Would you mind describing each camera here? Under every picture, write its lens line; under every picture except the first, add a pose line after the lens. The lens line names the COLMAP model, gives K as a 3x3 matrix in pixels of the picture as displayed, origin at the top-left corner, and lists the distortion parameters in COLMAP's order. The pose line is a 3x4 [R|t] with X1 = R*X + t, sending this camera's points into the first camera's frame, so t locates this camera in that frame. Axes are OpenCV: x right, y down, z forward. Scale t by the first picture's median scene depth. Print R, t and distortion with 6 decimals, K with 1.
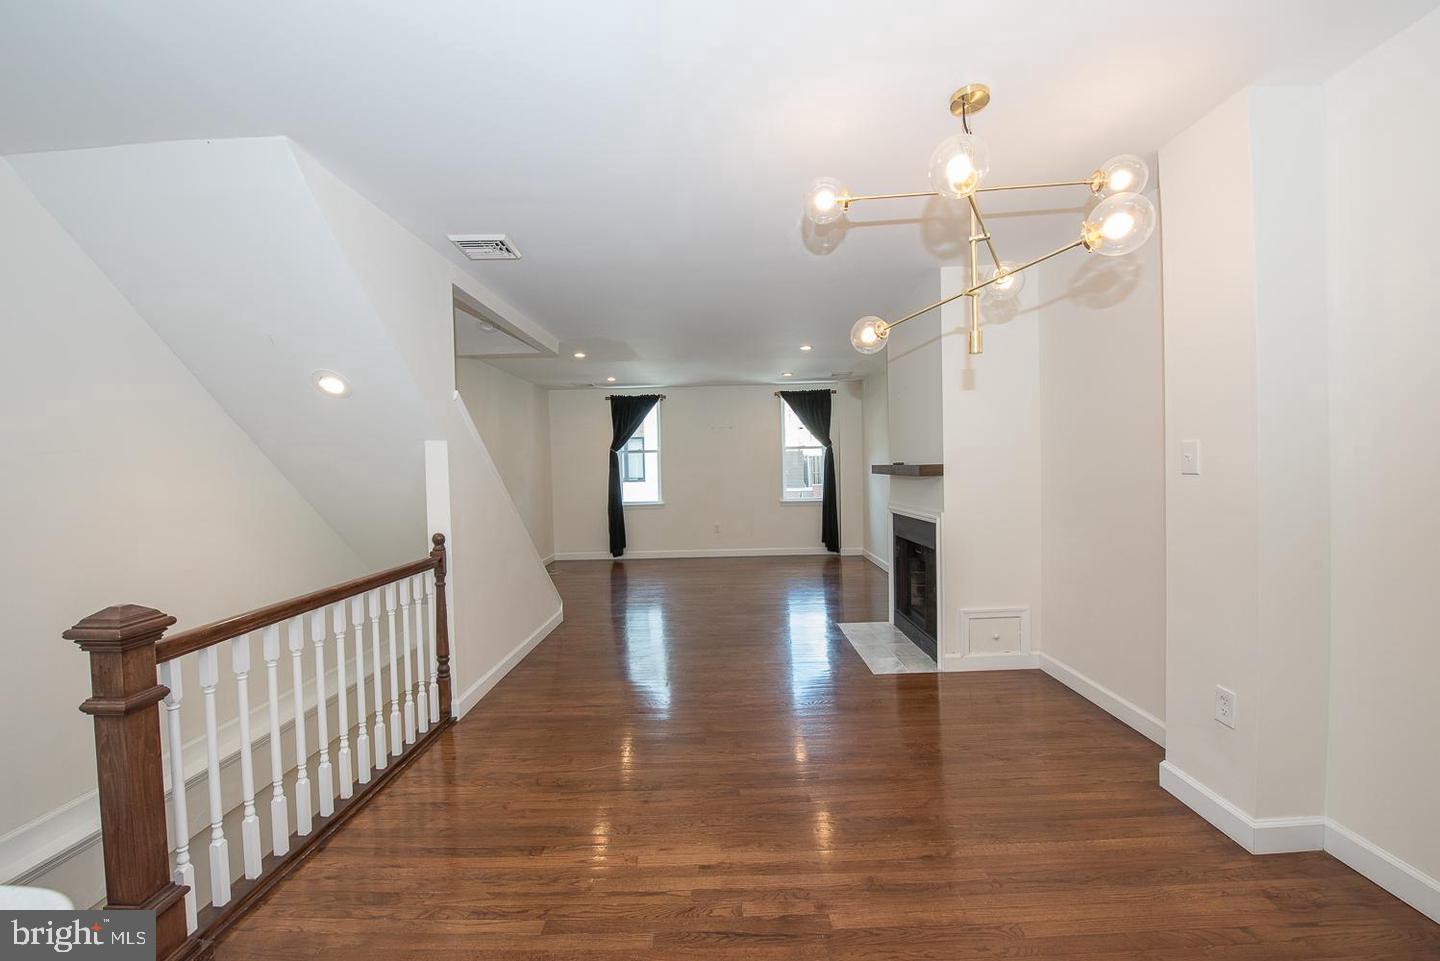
lens RADIAL K [[571.8, 0, 720.0], [0, 571.8, 480.5], [0, 0, 1]] dist [-0.013750, -0.004345]
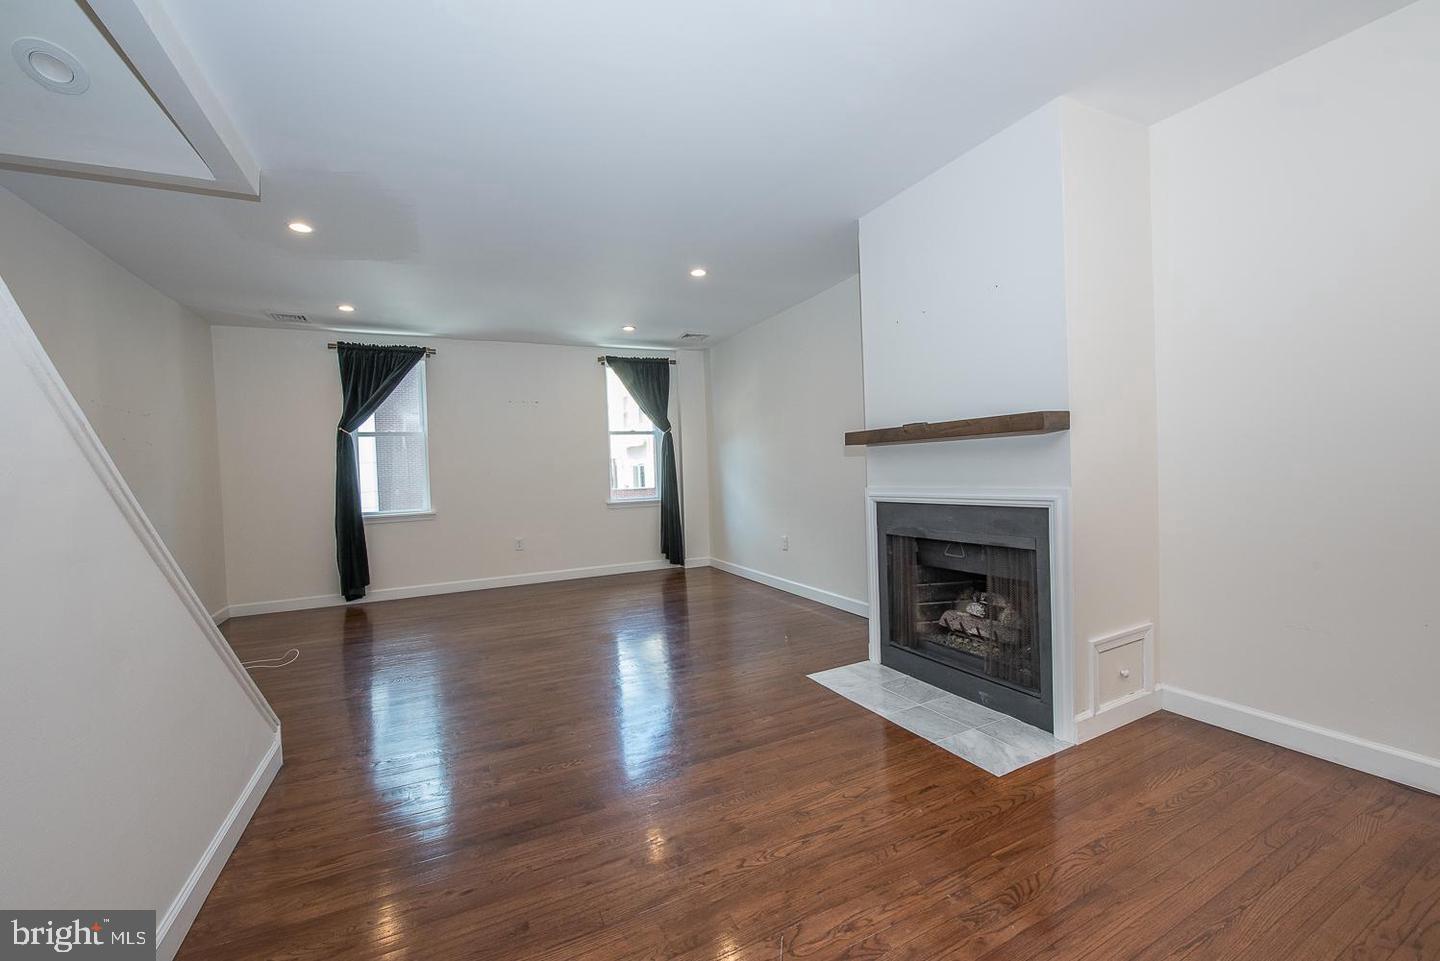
lens RADIAL K [[571.8, 0, 720.0], [0, 571.8, 480.5], [0, 0, 1]] dist [-0.013750, -0.004345]
pose [[0.895131, -0.016883, 0.445483, -0.096914], [0.024664, 0.999628, -0.011674, 0.019524], [-0.445120, 0.021437, 0.895214, 0.264525]]
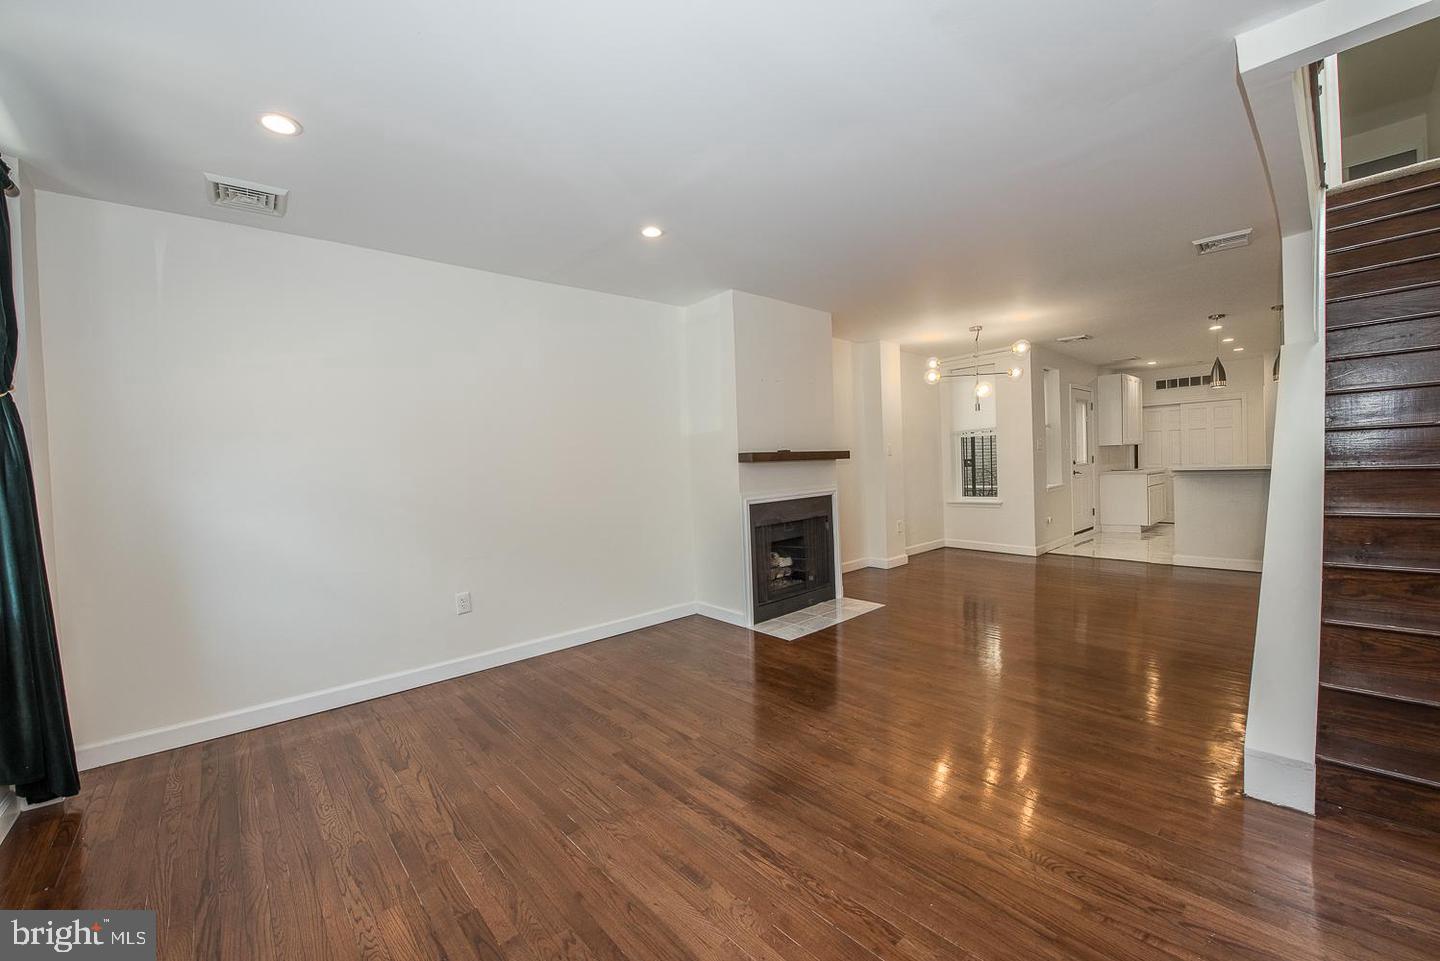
lens RADIAL K [[571.8, 0, 720.0], [0, 571.8, 480.5], [0, 0, 1]] dist [-0.013750, -0.004345]
pose [[-0.676283, 0.029375, 0.736056, -0.199428], [0.071342, 0.997119, 0.025754, -0.006151], [-0.733179, 0.069929, -0.676430, 0.943027]]
